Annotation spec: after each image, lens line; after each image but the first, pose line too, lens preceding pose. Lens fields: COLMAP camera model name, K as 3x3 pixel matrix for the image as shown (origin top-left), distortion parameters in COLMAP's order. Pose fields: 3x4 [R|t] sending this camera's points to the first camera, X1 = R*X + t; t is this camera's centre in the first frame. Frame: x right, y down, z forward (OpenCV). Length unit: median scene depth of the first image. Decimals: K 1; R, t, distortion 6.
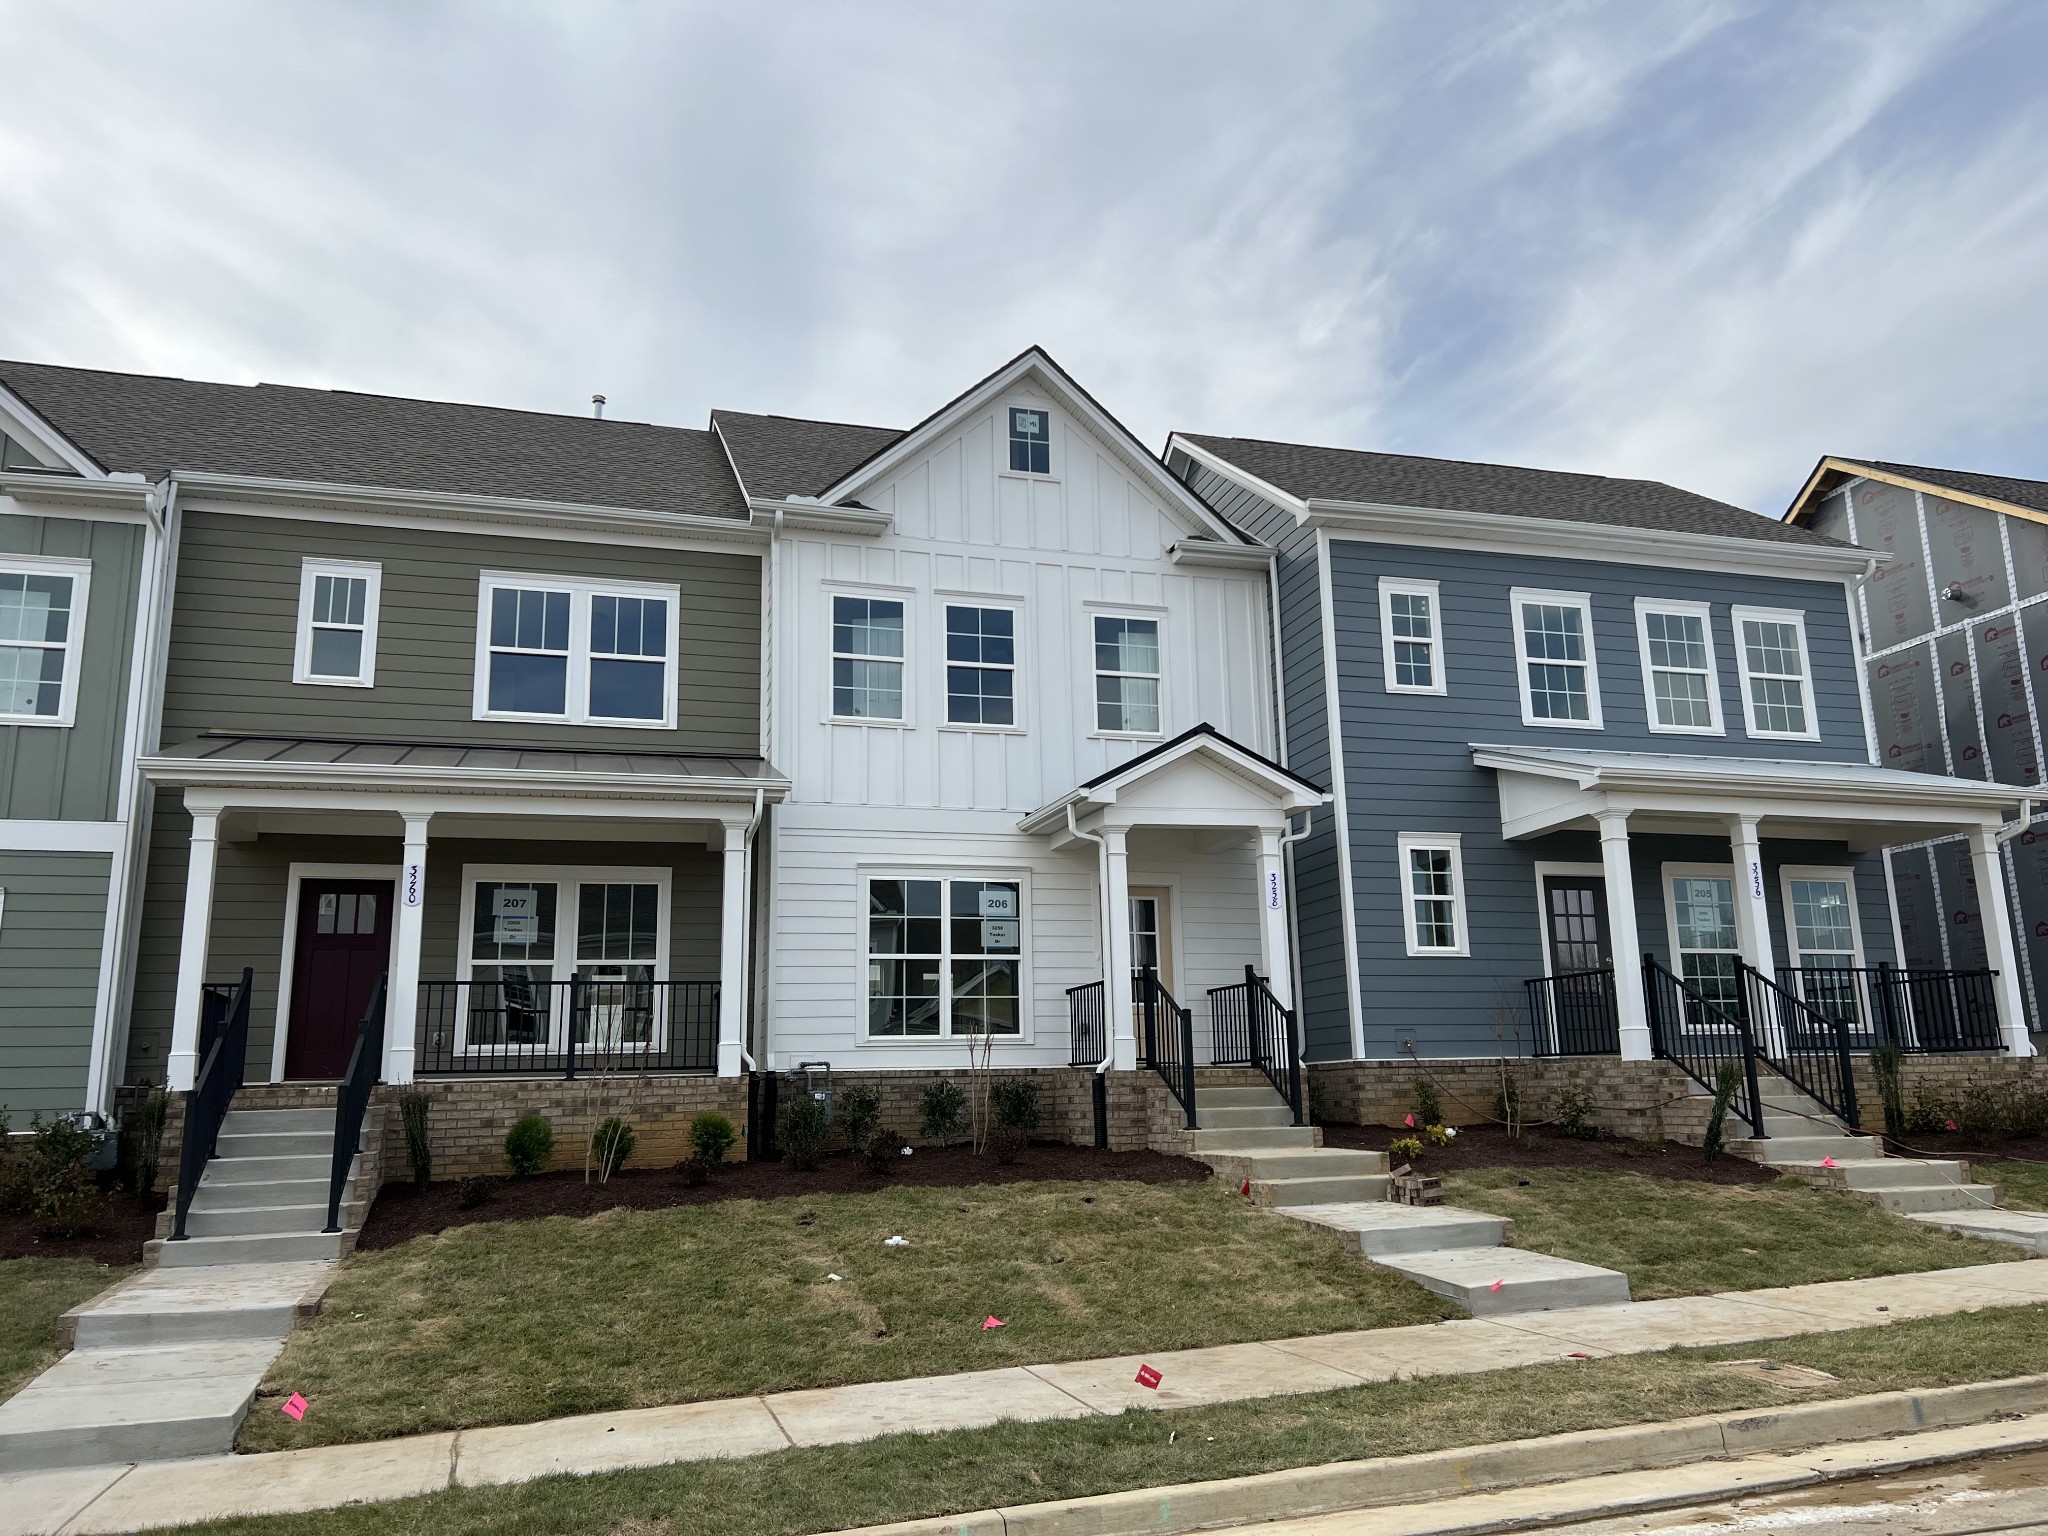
lens RADIAL K [[1545.9, 0, 1024.0], [0, 1545.9, 768.0], [0, 0, 1]] dist [0.072123, -0.101173]
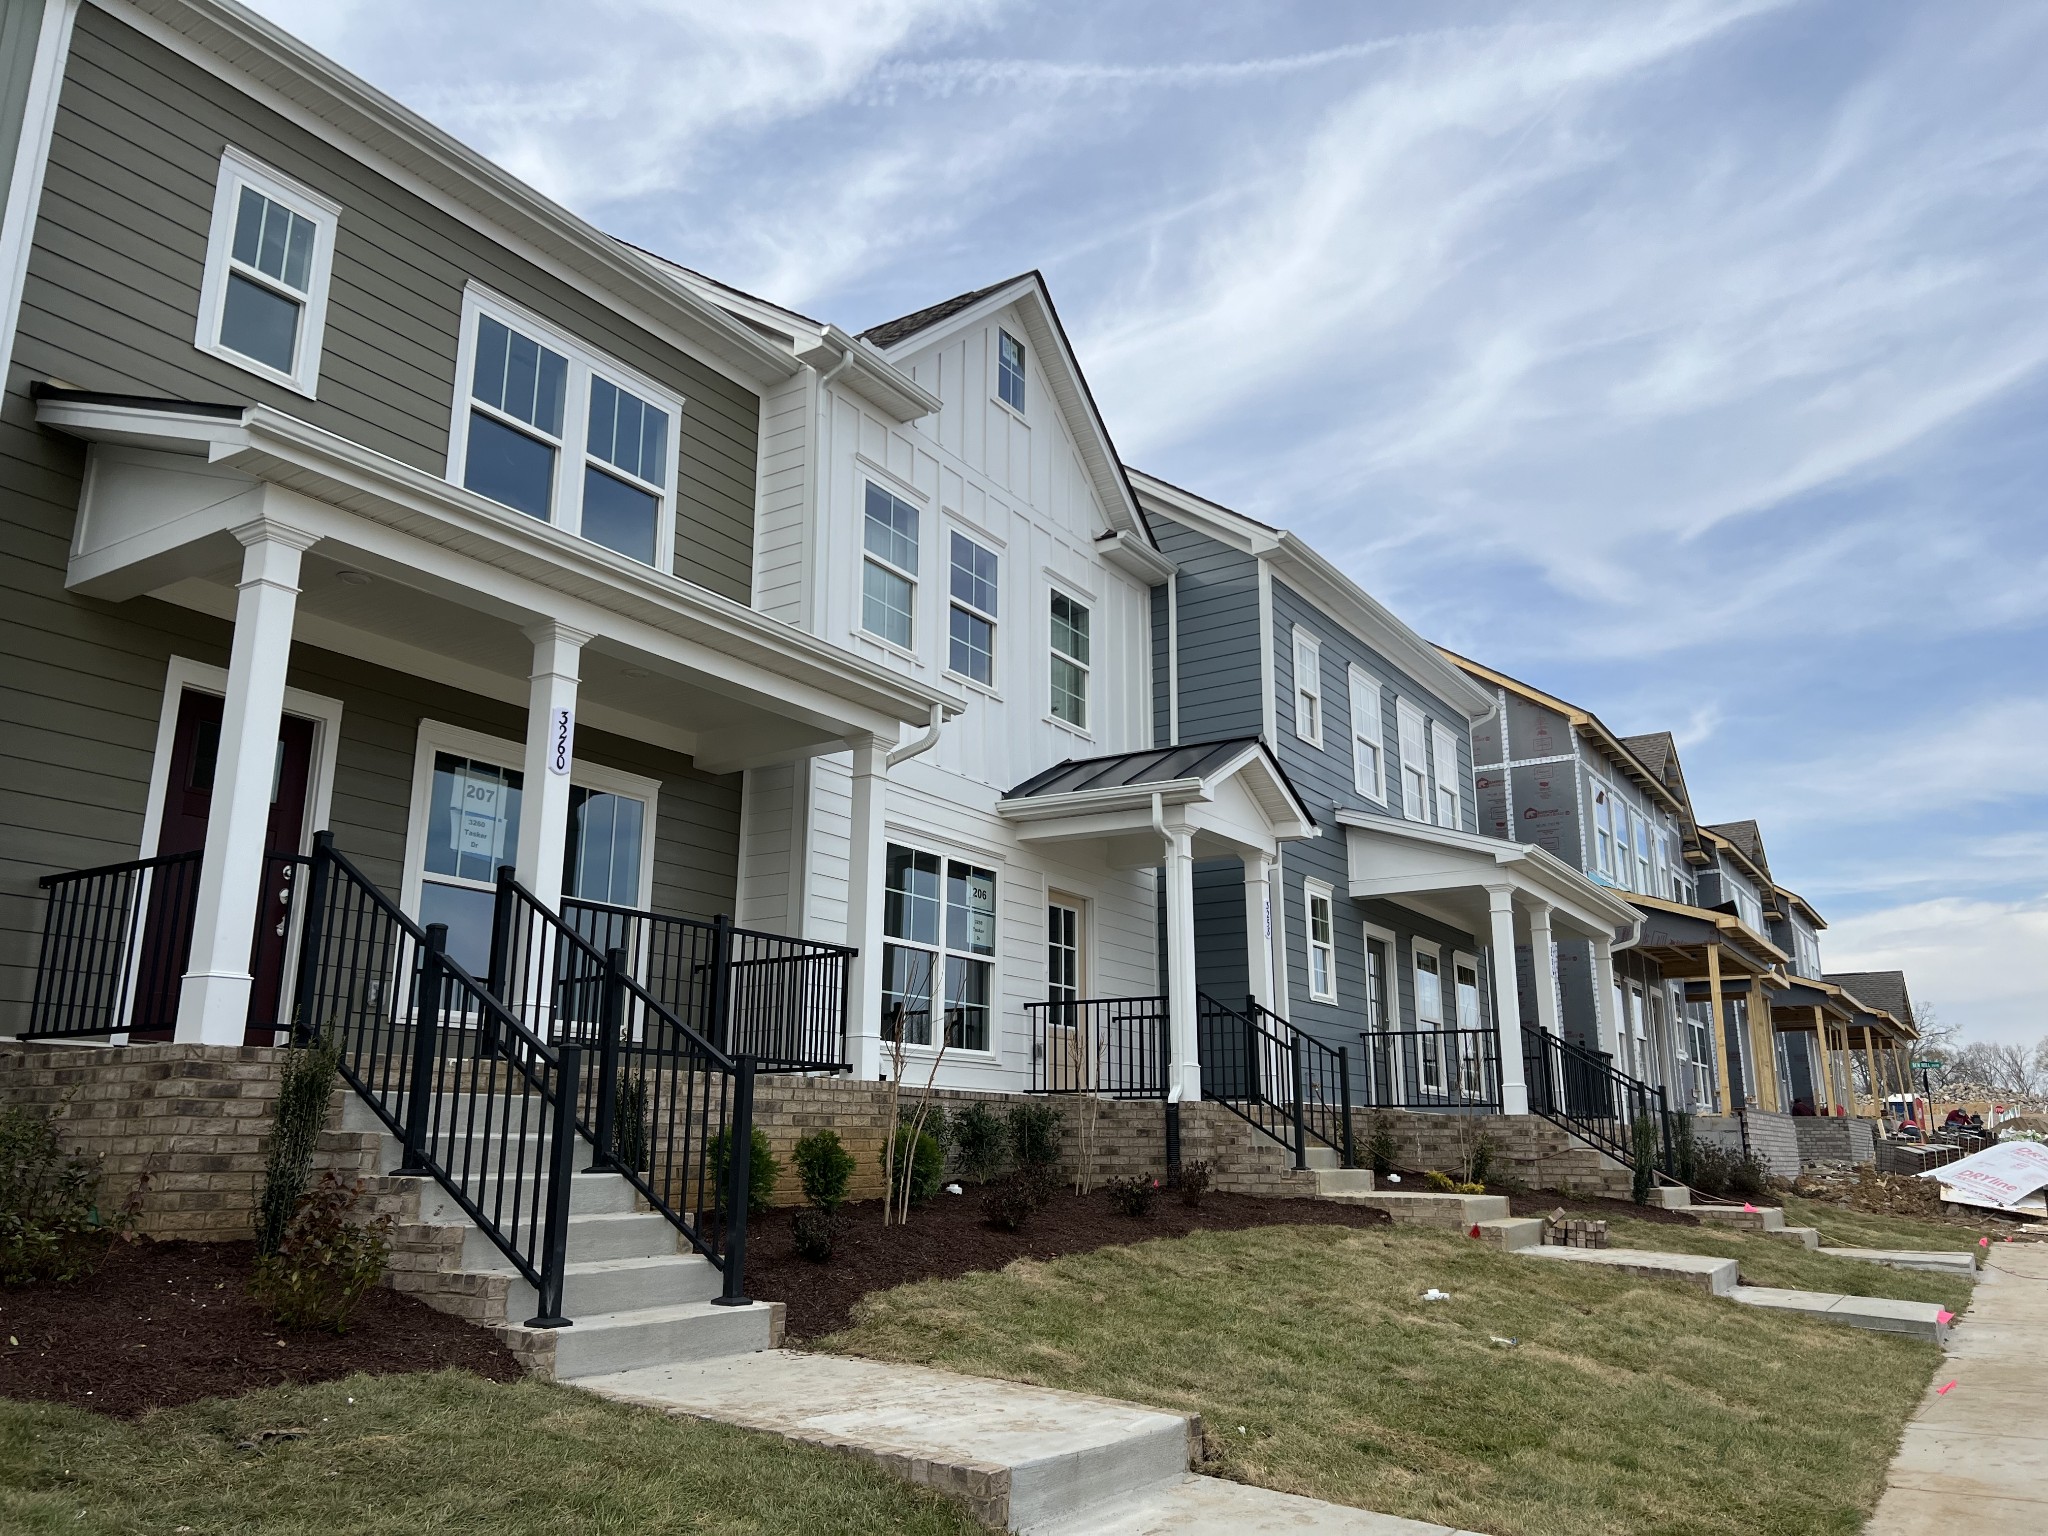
lens RADIAL K [[1545.9, 0, 1024.0], [0, 1545.9, 768.0], [0, 0, 1]] dist [0.072123, -0.101173]
pose [[0.758835, 0.184116, 0.624717, -0.537945], [-0.161299, 0.982455, -0.093621, 0.096106], [-0.630993, -0.029723, 0.775219, 0.340907]]
